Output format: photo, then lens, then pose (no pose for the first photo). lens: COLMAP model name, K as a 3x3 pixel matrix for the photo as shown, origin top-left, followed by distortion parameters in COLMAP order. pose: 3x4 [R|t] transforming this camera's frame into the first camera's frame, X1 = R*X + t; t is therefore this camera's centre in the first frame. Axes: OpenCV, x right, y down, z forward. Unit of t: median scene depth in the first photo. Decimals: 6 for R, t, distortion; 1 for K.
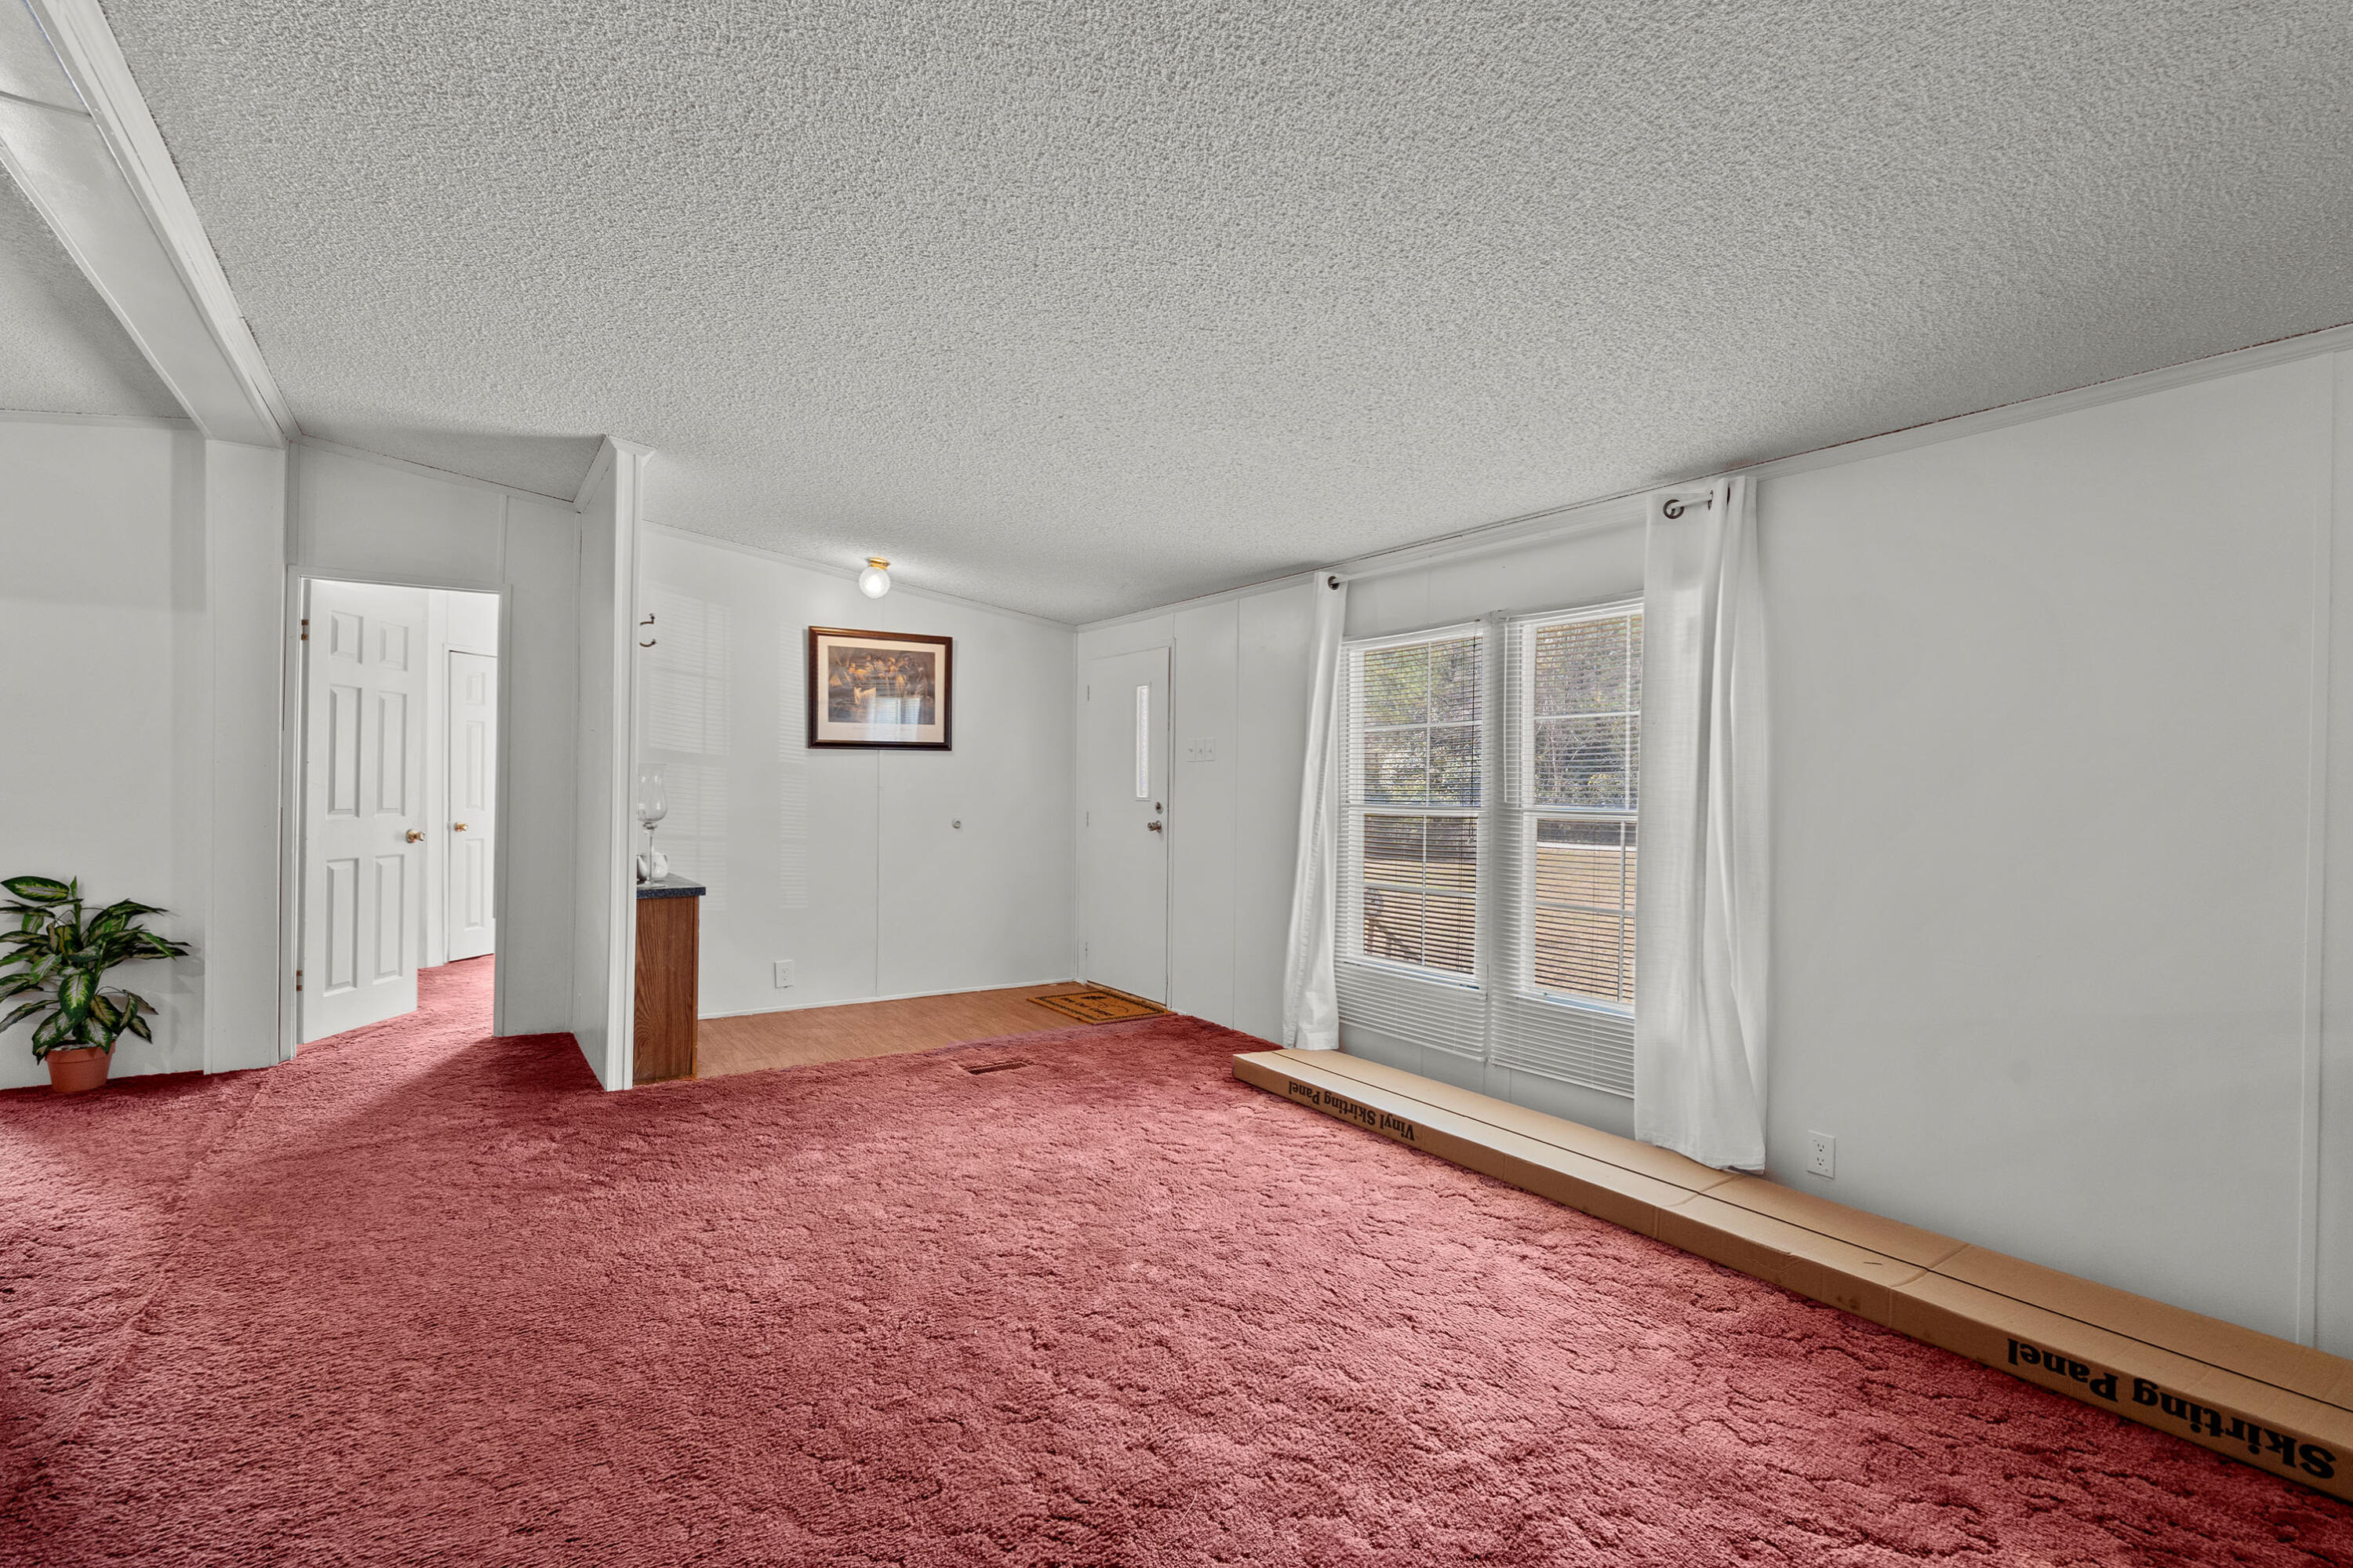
lens RADIAL K [[1076.0, 0, 1177.8], [0, 1076.0, 795.6], [0, 0, 1]] dist [-0.000801, 0.001450]
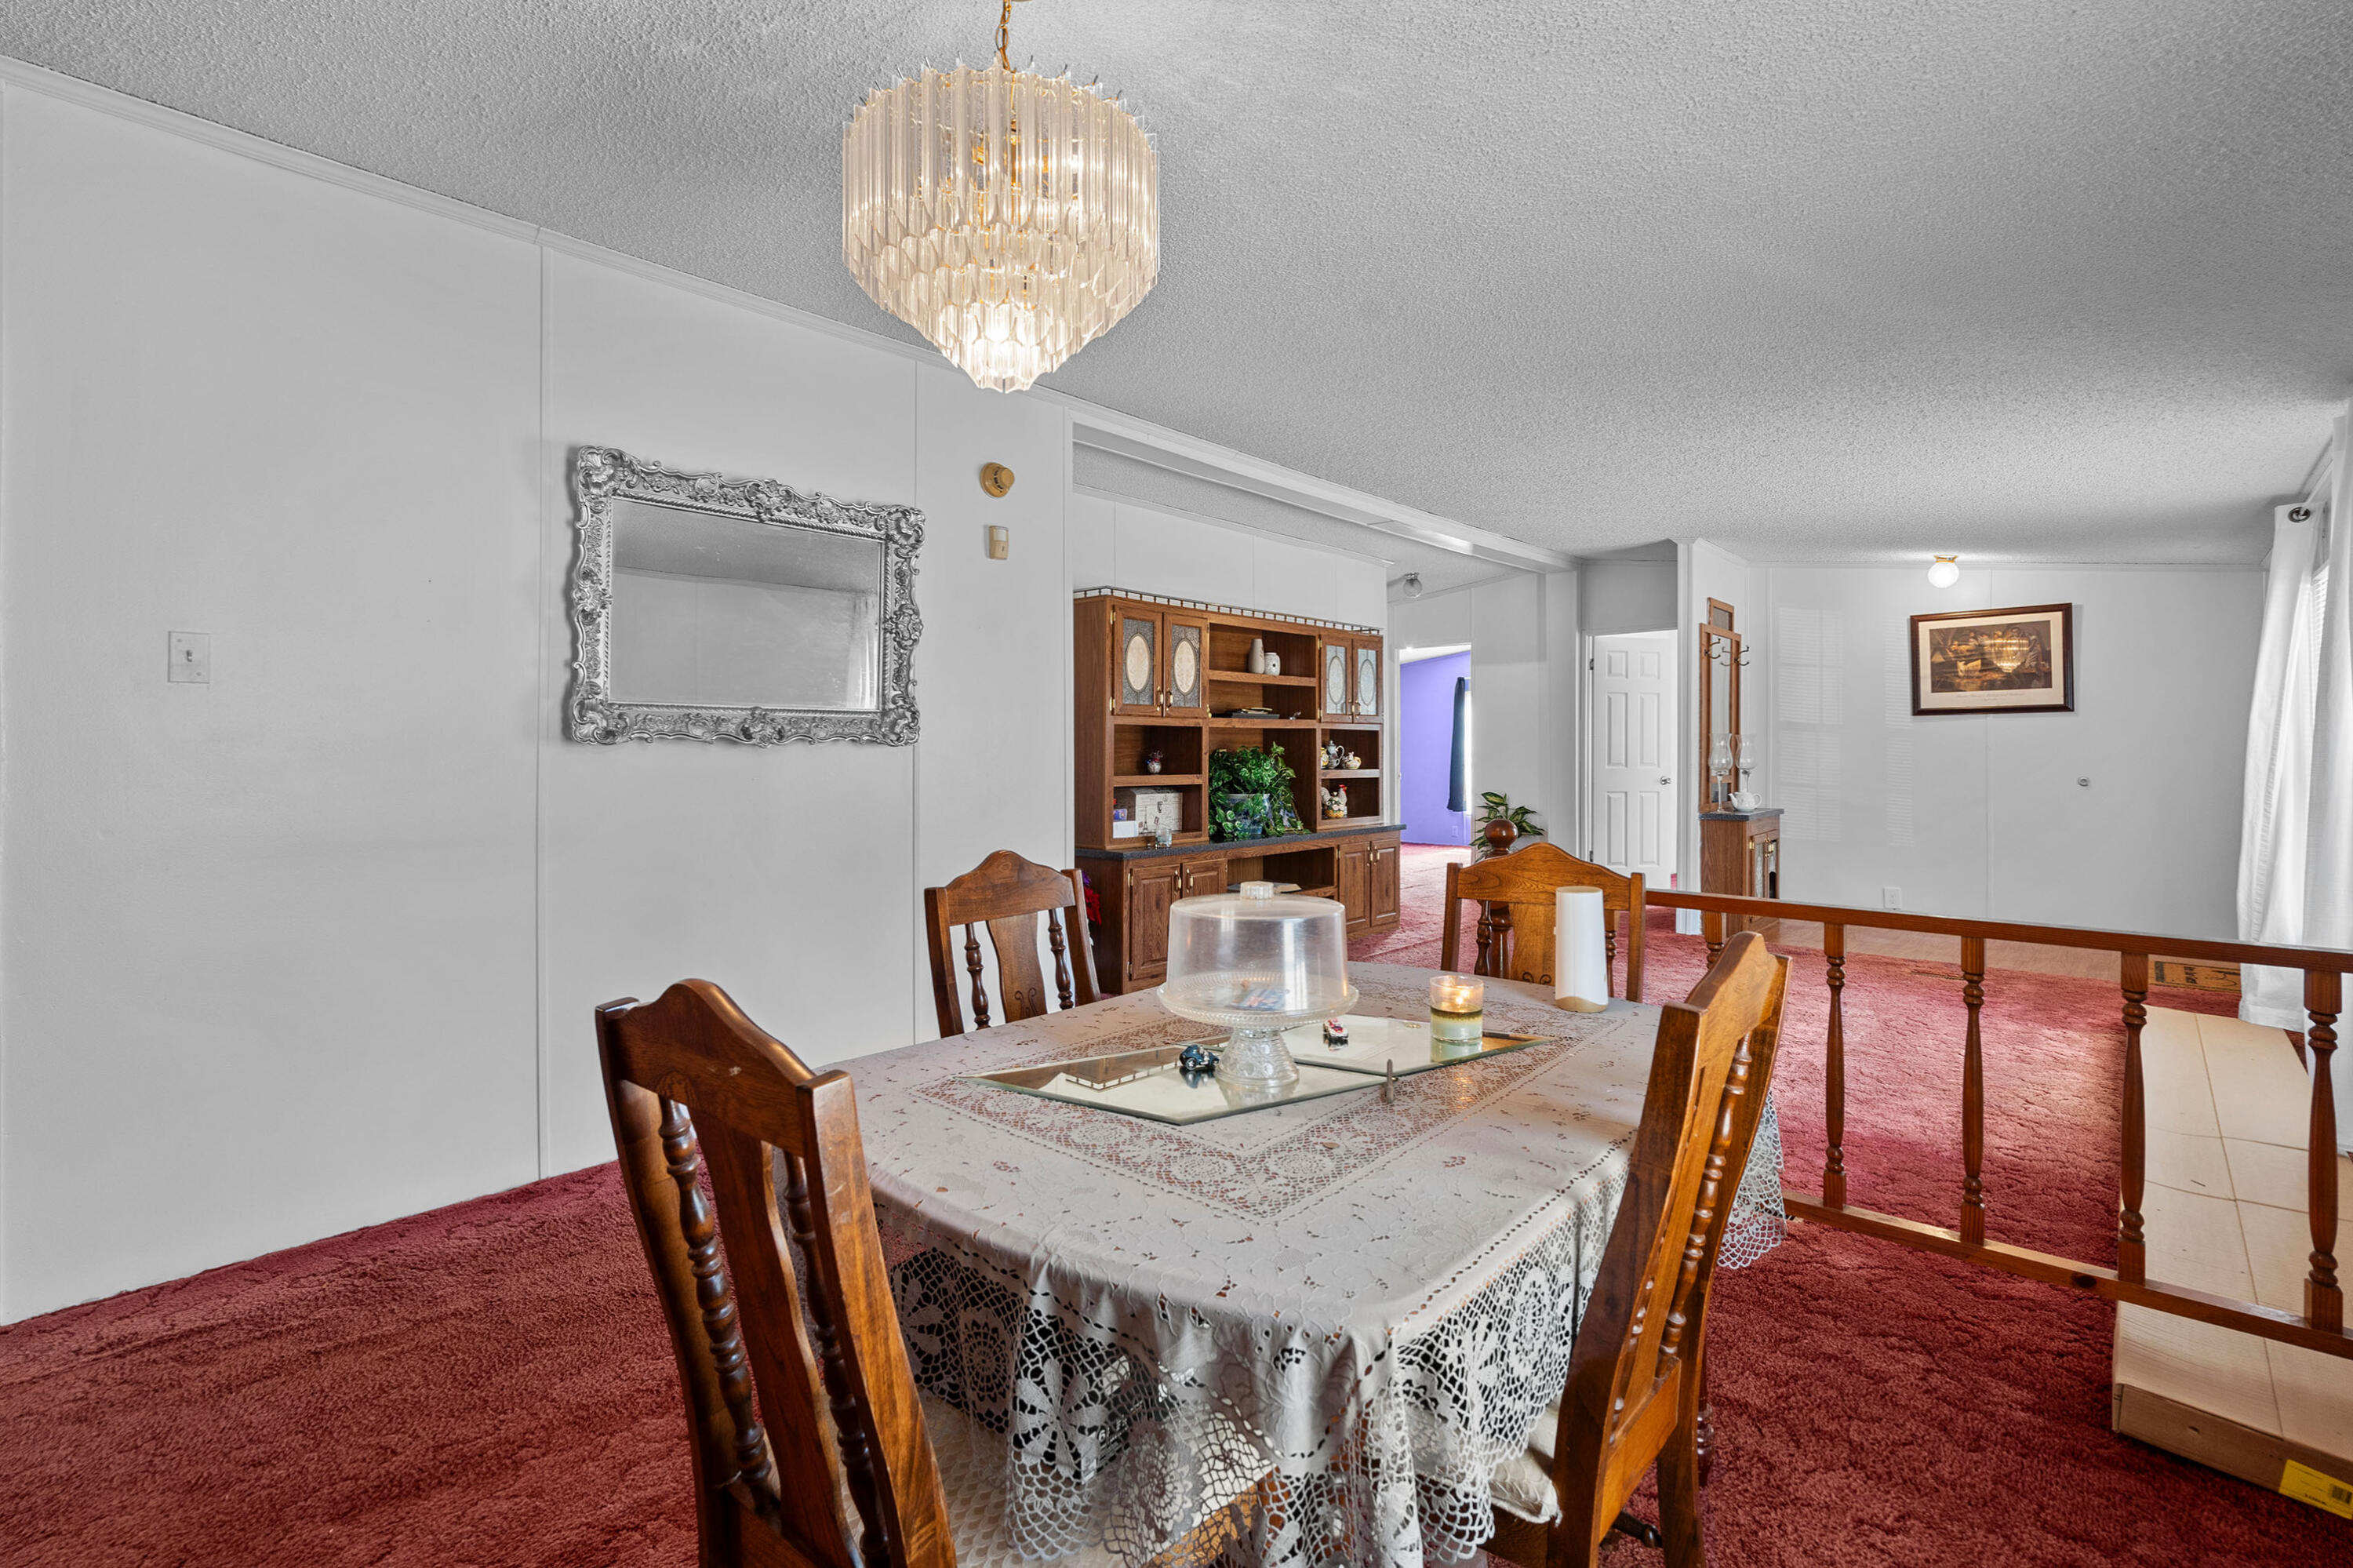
lens RADIAL K [[1076.0, 0, 1169.8], [0, 1076.0, 787.7], [0, 0, 1]] dist [-0.000801, 0.001450]
pose [[0.238816, 0.025947, -0.970718, 0.640949], [-0.000385, 0.999645, 0.026625, 0.005382], [0.971065, -0.005985, 0.238741, -0.109471]]
